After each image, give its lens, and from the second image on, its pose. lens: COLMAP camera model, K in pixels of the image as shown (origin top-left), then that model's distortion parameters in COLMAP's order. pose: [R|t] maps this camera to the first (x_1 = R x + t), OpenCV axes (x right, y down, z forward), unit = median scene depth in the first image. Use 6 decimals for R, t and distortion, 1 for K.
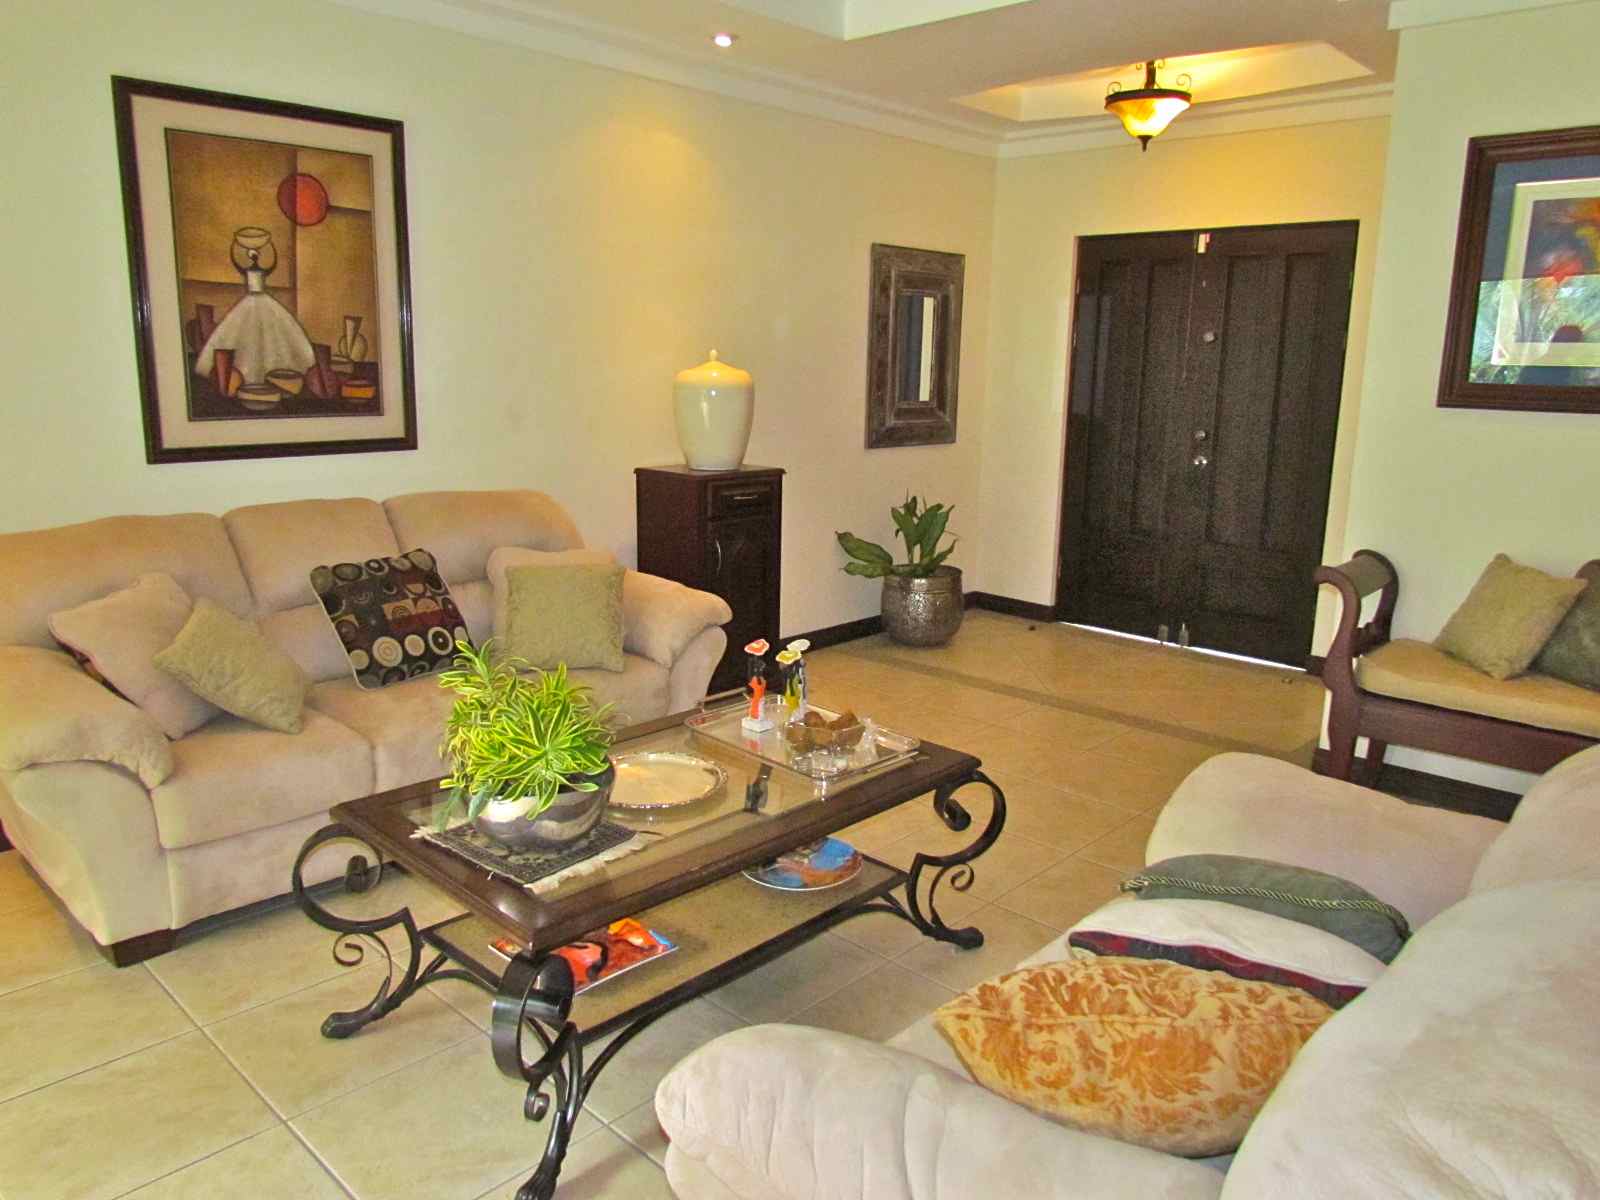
lens RADIAL K [[1139.3, 0, 799.8], [0, 1139.3, 594.6], [0, 0, 1]] dist [-0.008999, -0.006172]
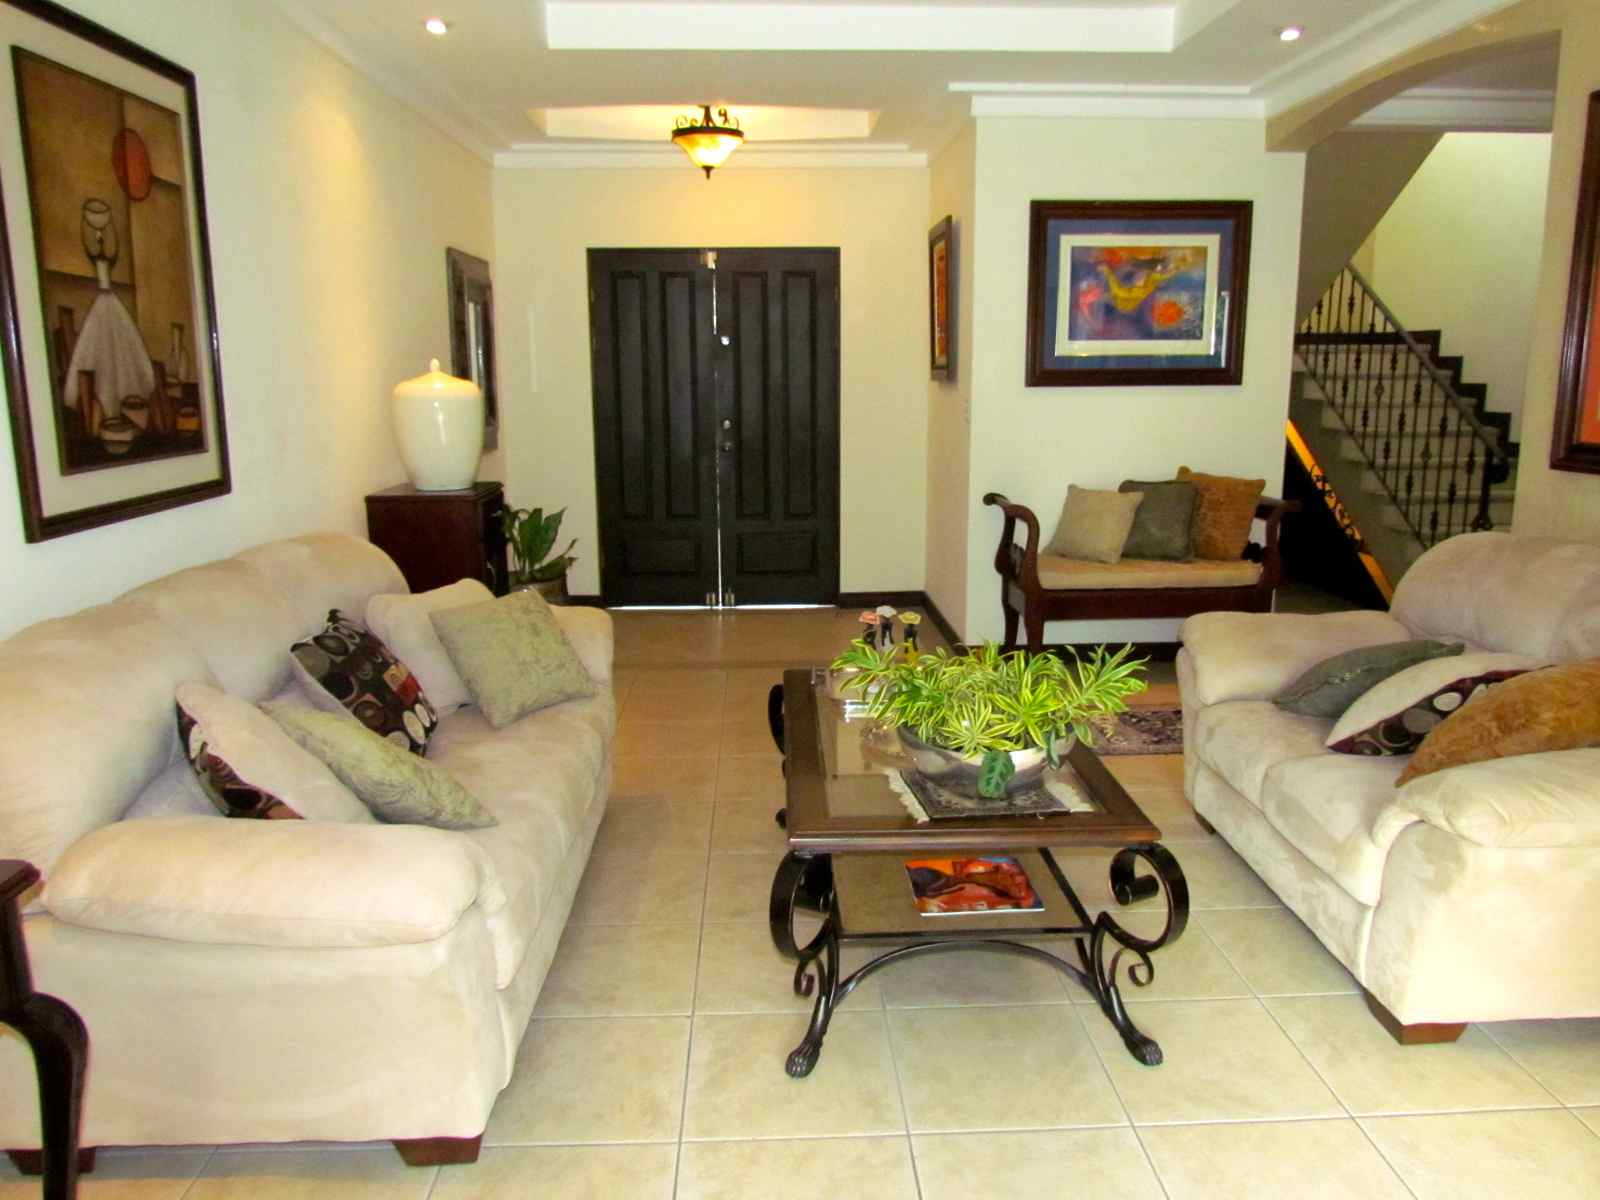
lens RADIAL K [[1139.3, 0, 799.2], [0, 1139.3, 597.9], [0, 0, 1]] dist [-0.008999, -0.006172]
pose [[0.700655, -0.166523, 0.693796, -0.689513], [0.167588, 0.983589, 0.066834, -0.048708], [-0.693539, 0.069444, 0.717064, 0.193542]]
